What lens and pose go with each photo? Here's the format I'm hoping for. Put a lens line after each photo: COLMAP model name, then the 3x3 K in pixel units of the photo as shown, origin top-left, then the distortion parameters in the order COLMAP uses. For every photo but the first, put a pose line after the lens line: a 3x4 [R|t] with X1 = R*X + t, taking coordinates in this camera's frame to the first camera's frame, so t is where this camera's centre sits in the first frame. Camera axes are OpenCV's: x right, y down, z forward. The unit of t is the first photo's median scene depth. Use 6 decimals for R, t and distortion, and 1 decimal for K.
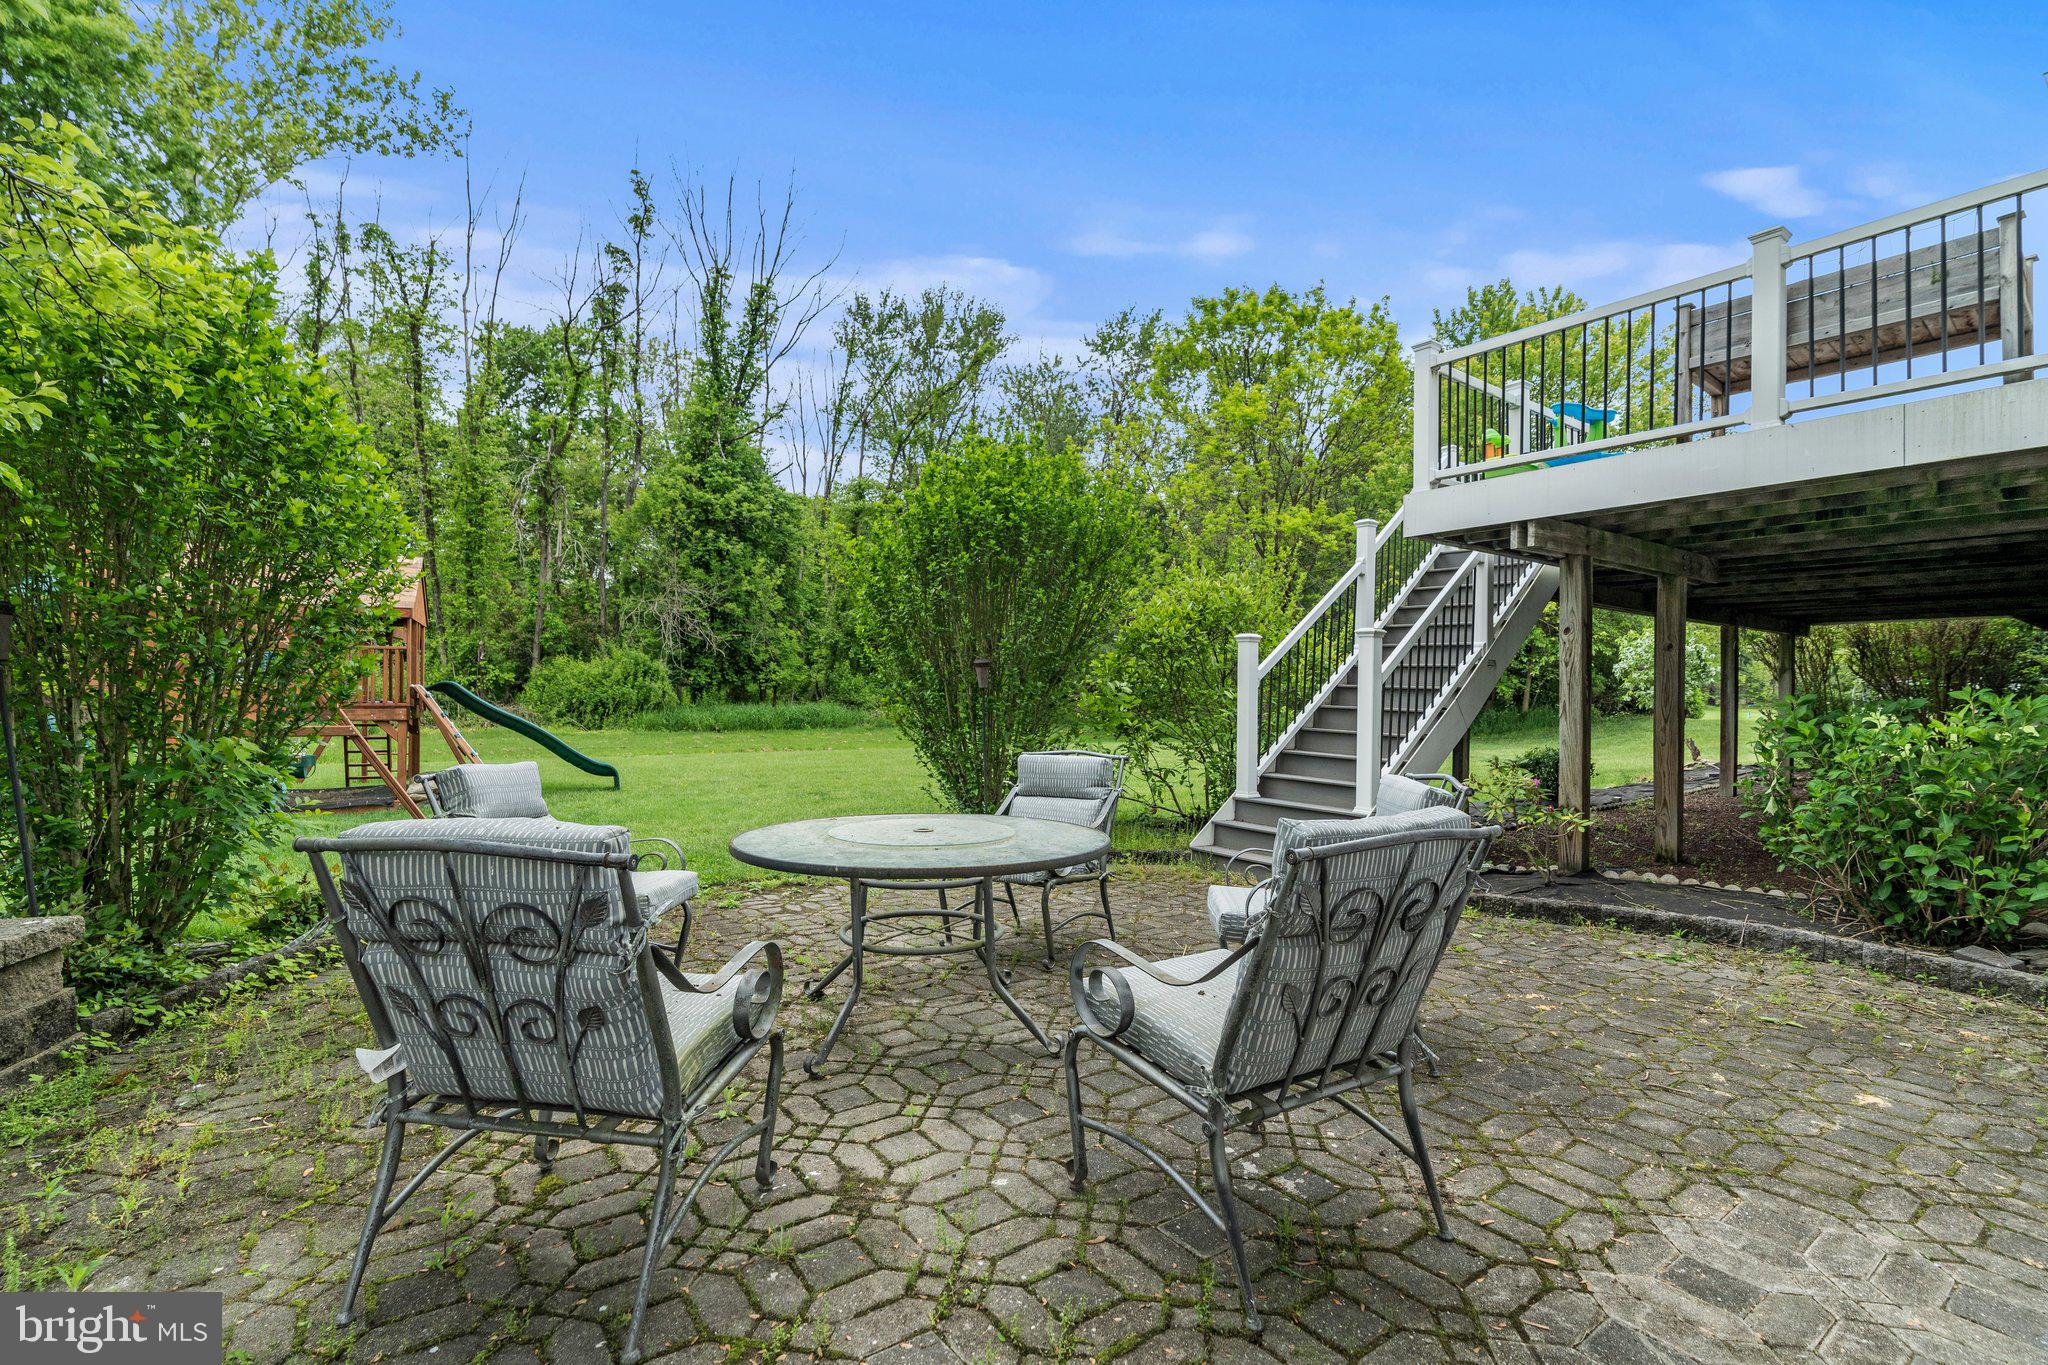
lens RADIAL K [[903.4, 0, 1024.0], [0, 903.4, 682.5], [0, 0, 1]] dist [-0.035039, 0.001064]
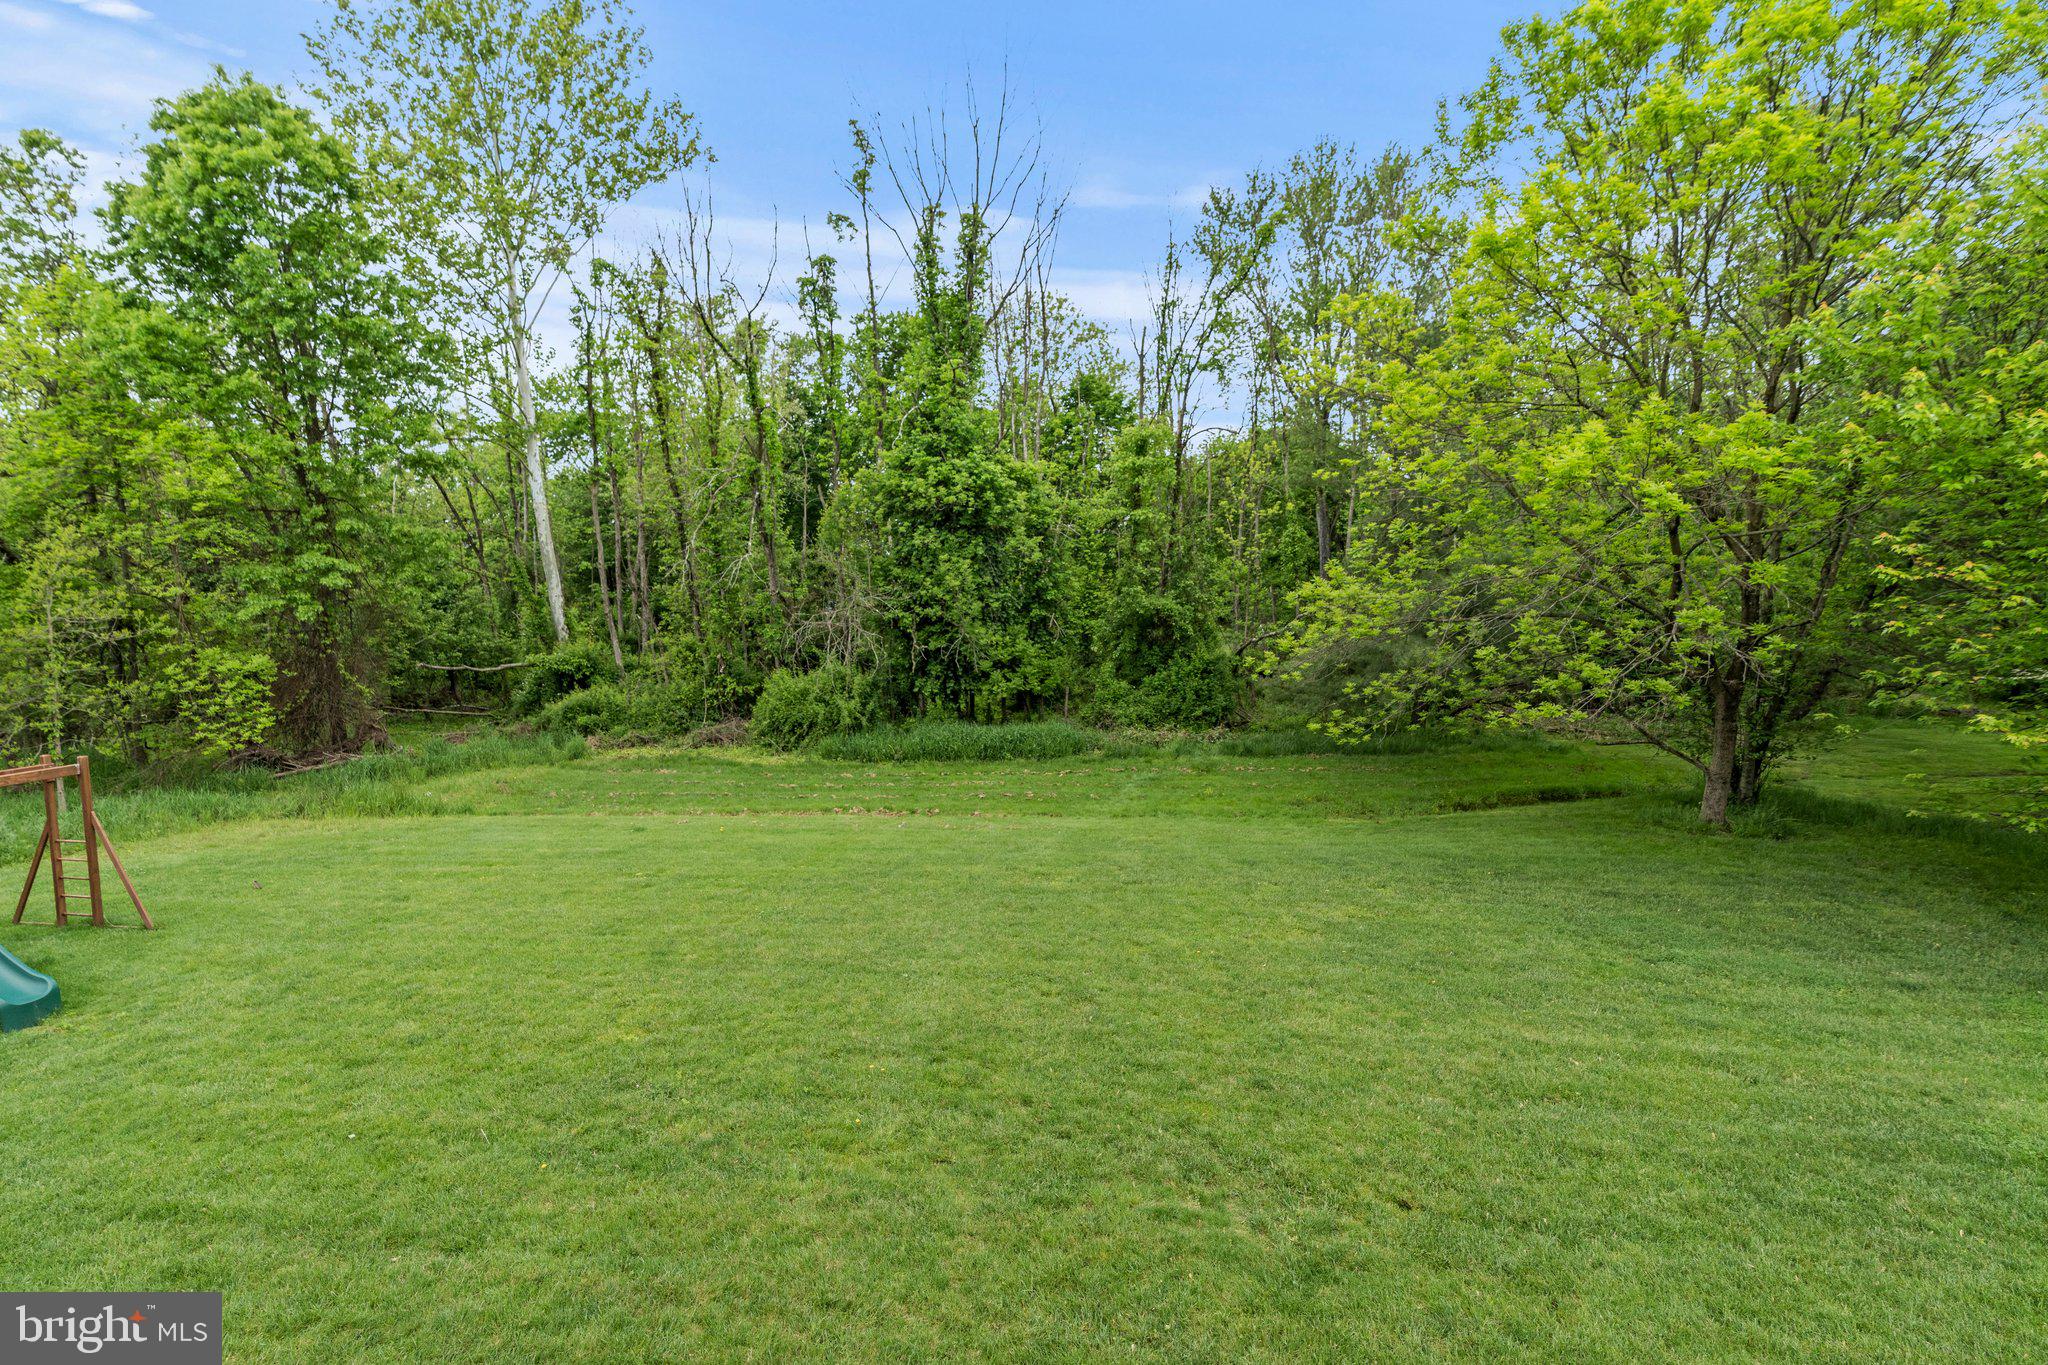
lens RADIAL K [[903.4, 0, 1024.0], [0, 903.4, 682.5], [0, 0, 1]] dist [-0.035039, 0.001064]
pose [[0.816562, 0.024779, -0.576726, 0.232591], [0.020780, 0.997169, 0.072264, -0.072569], [0.576883, -0.070992, 0.813736, 0.326608]]
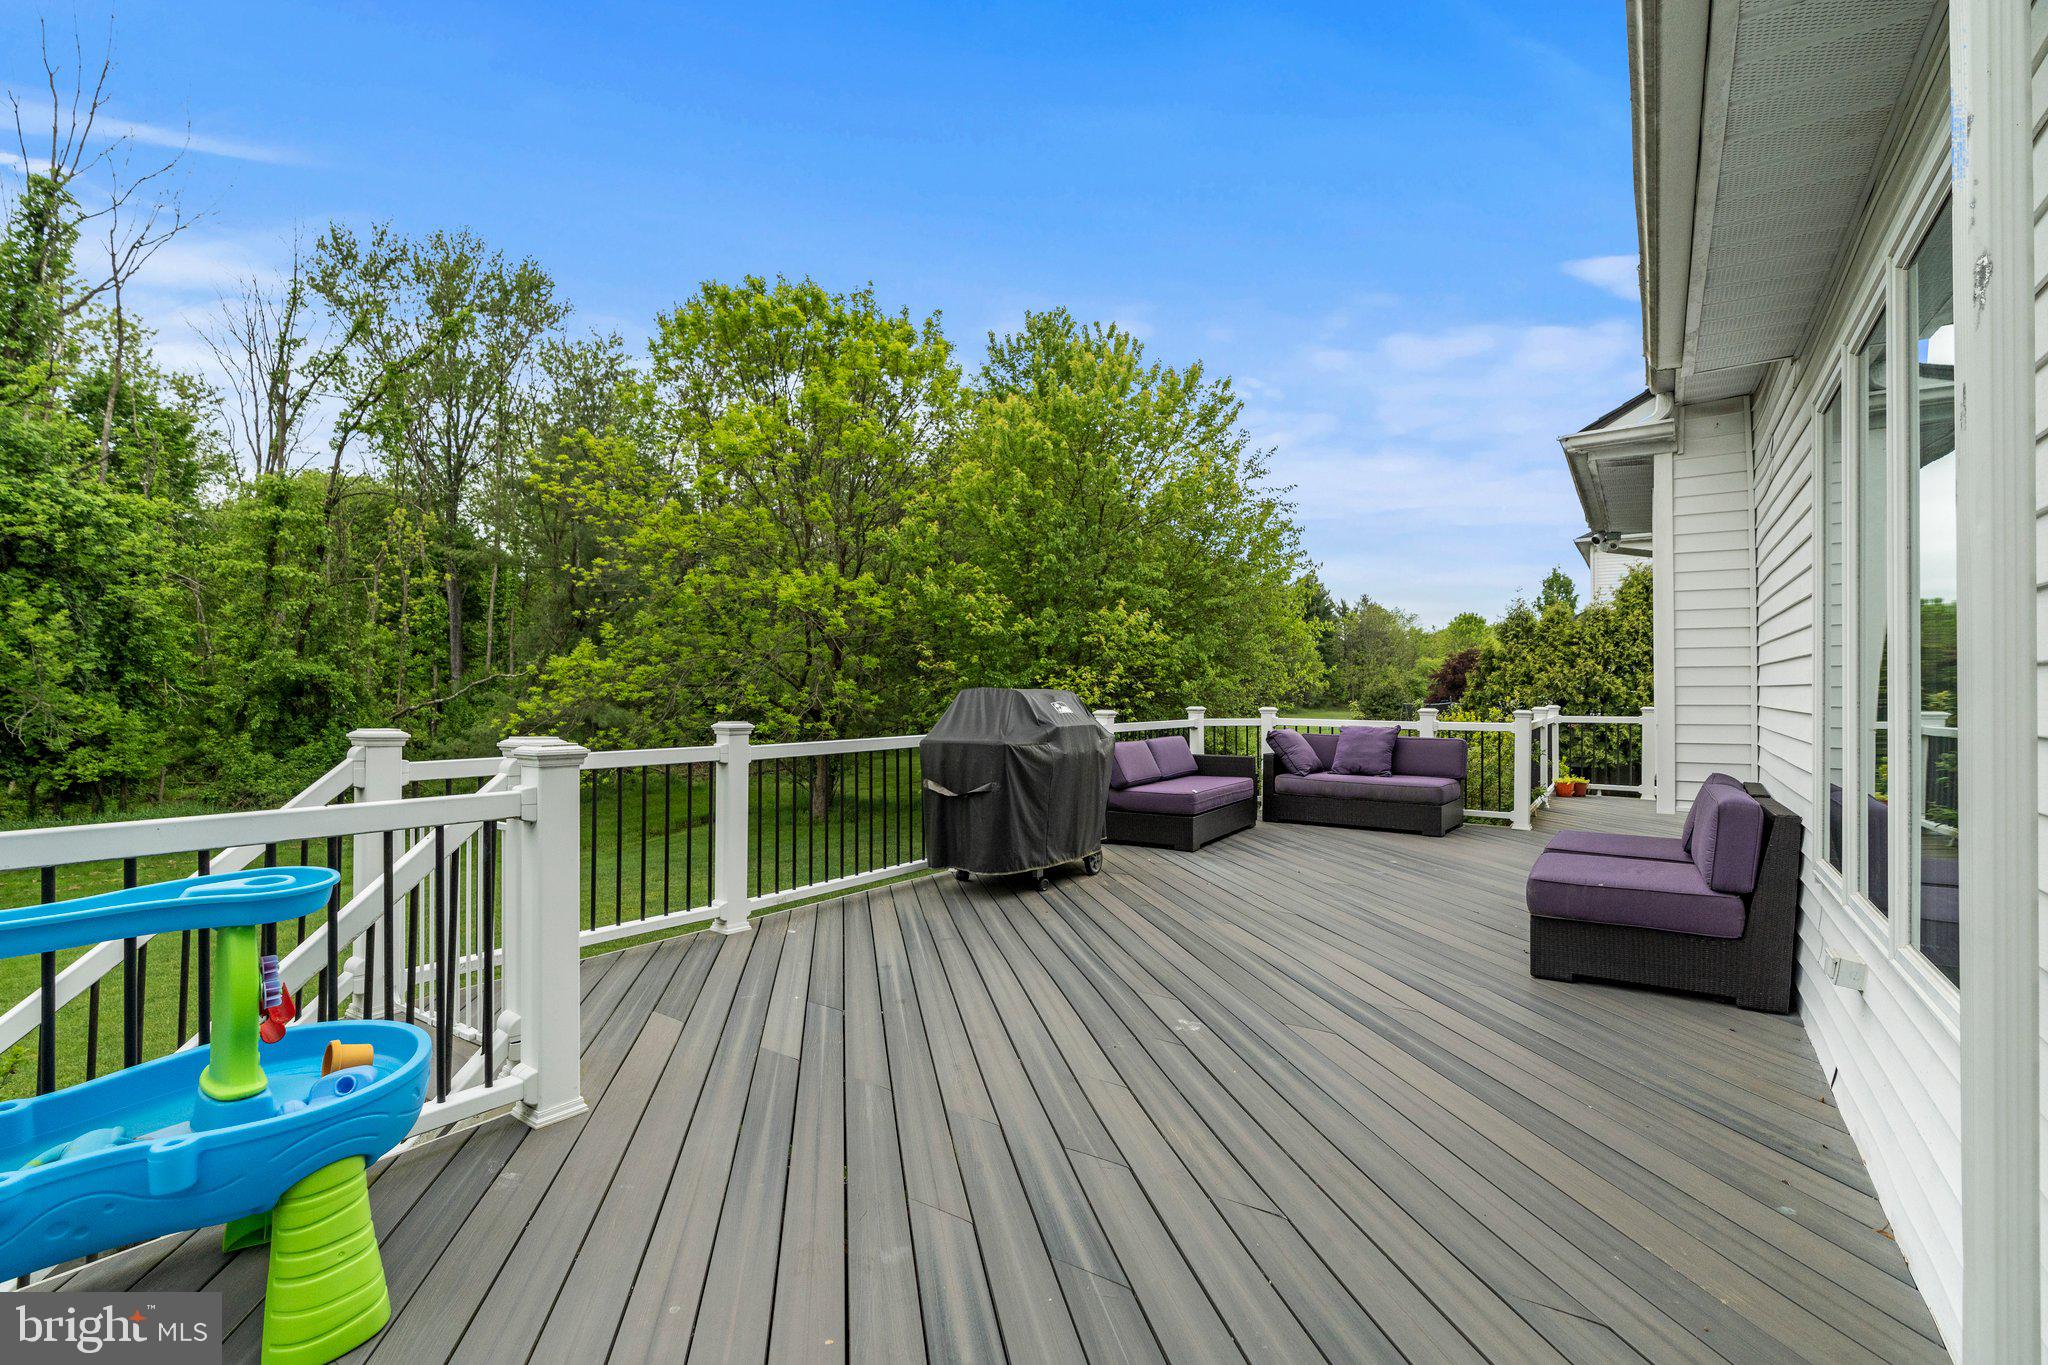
lens RADIAL K [[903.4, 0, 1024.0], [0, 903.4, 682.5], [0, 0, 1]] dist [-0.035039, 0.001064]
pose [[0.937167, -0.006784, 0.348816, 0.155833], [0.004385, 0.999961, 0.007665, -0.074154], [-0.348854, -0.005654, 0.937160, 0.149159]]
